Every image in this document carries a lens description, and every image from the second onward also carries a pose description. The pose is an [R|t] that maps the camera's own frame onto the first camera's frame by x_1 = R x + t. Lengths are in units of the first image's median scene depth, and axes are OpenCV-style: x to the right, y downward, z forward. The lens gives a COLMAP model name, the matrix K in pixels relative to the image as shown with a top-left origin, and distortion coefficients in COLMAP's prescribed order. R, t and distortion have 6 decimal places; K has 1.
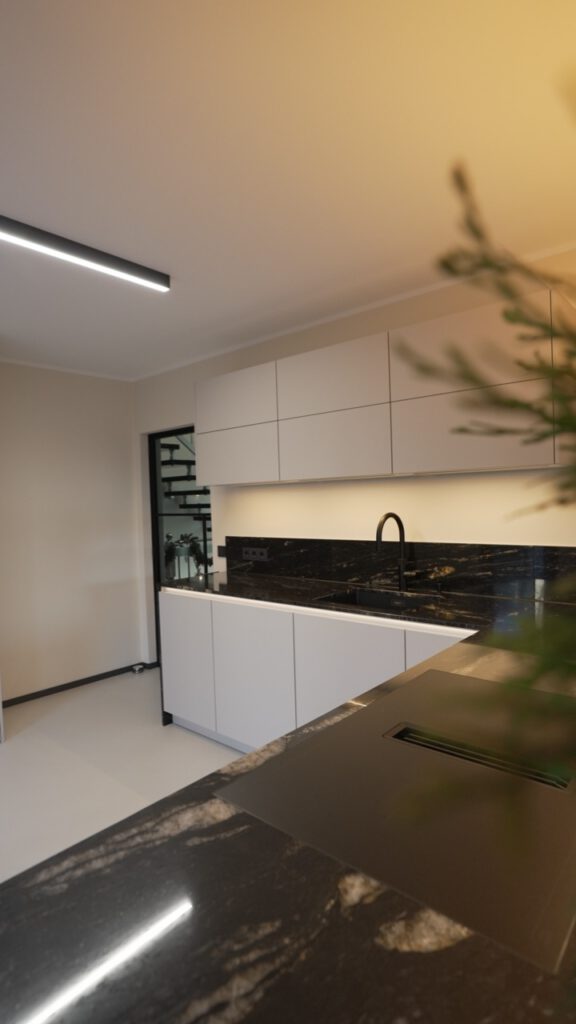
lens RADIAL K [[536.1, 0, 293.7], [0, 536.1, 514.9], [0, 0, 1]] dist [-0.040111, 0.000536]
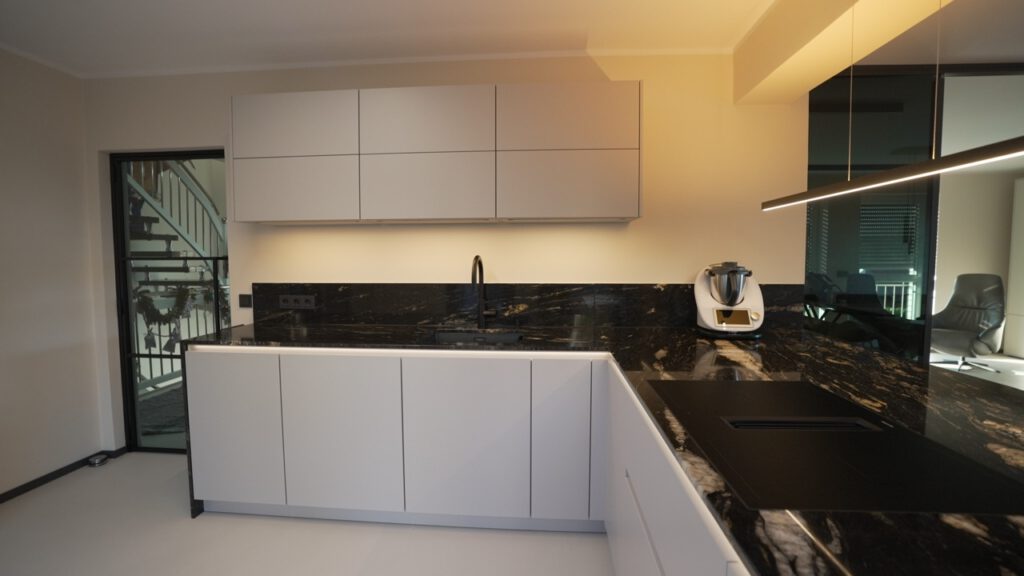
lens RADIAL K [[473.4, 0, 523.4], [0, 473.4, 284.1], [0, 0, 1]] dist [-0.049527, 0.010801]
pose [[0.799541, -0.007526, 0.600565, -0.291117], [-0.005018, 0.999803, 0.019209, 0.031749], [-0.600591, -0.018372, 0.799345, 0.173958]]
